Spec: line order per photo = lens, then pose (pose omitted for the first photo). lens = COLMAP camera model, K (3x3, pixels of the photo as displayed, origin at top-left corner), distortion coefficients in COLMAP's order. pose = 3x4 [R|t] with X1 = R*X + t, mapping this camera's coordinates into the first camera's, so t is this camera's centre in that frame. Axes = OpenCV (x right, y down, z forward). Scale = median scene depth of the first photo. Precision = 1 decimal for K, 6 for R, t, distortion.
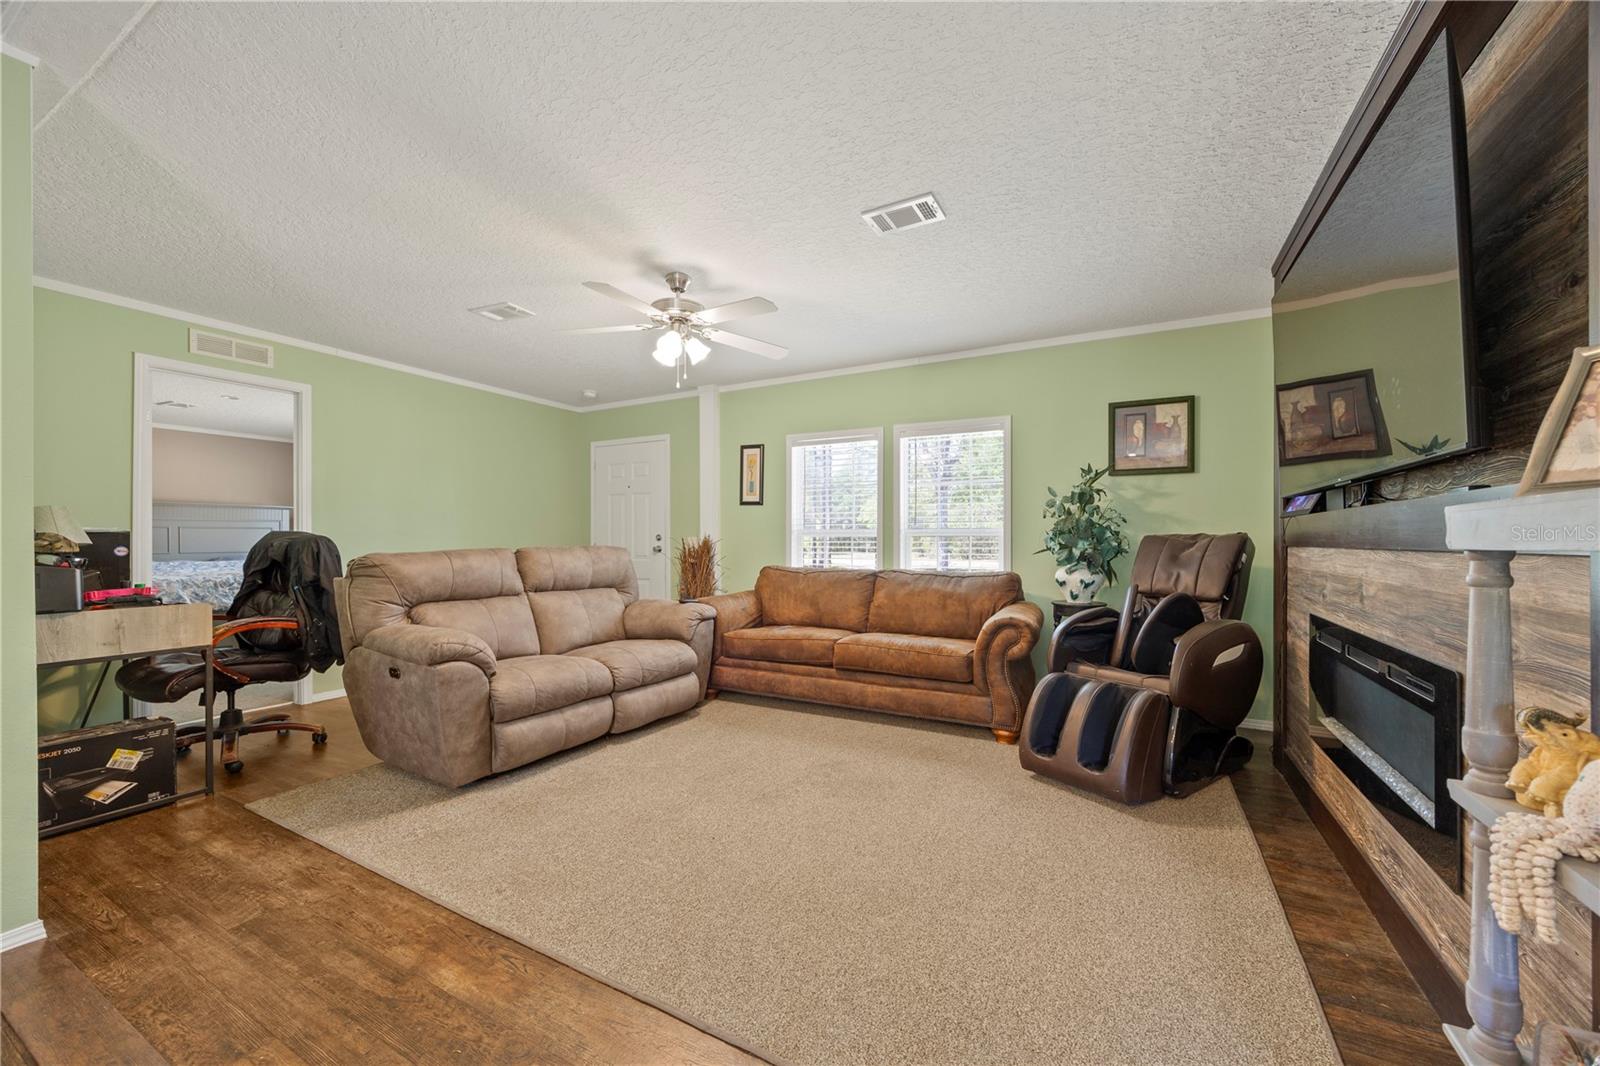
lens RADIAL K [[604.2, 0, 808.8], [0, 604.2, 540.1], [0, 0, 1]] dist [-0.002263, 0.000090]
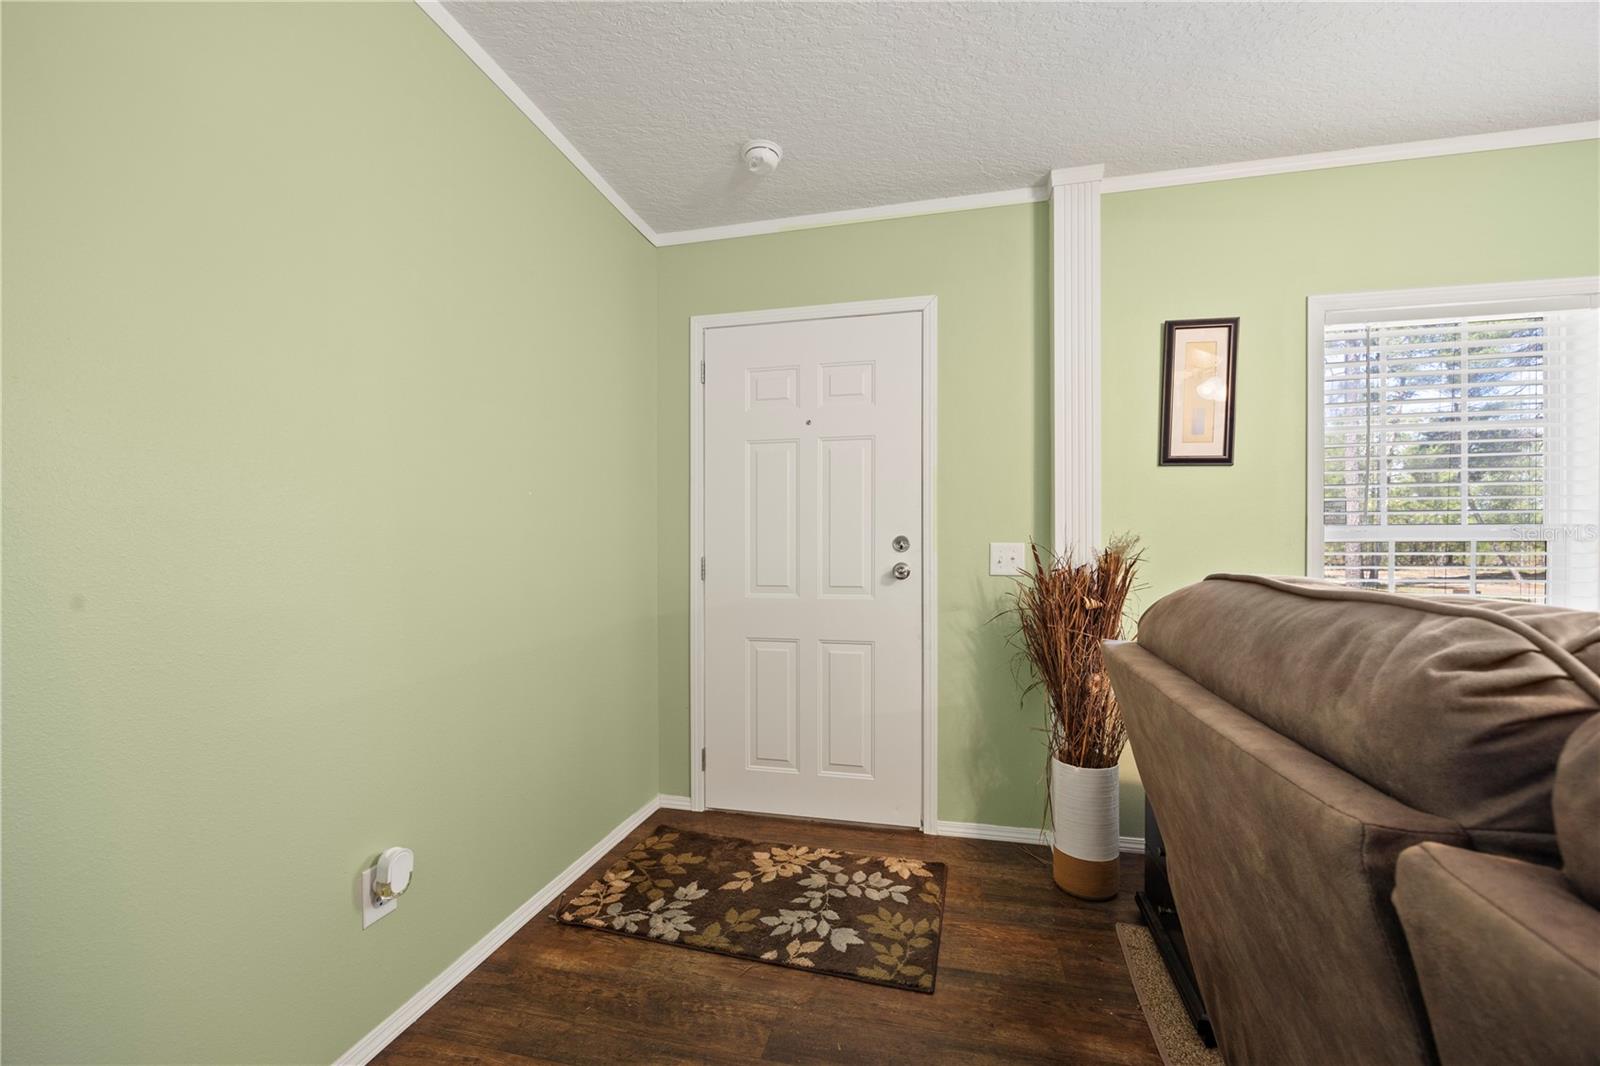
lens RADIAL K [[613.4, 0, 811.0], [0, 613.4, 545.7], [0, 0, 1]] dist [-0.002151, -0.000095]
pose [[0.964036, 0.001110, 0.265770, -0.887993], [-0.000926, 0.999999, -0.000816, -0.004925], [-0.265771, 0.000541, 0.964036, 1.283214]]
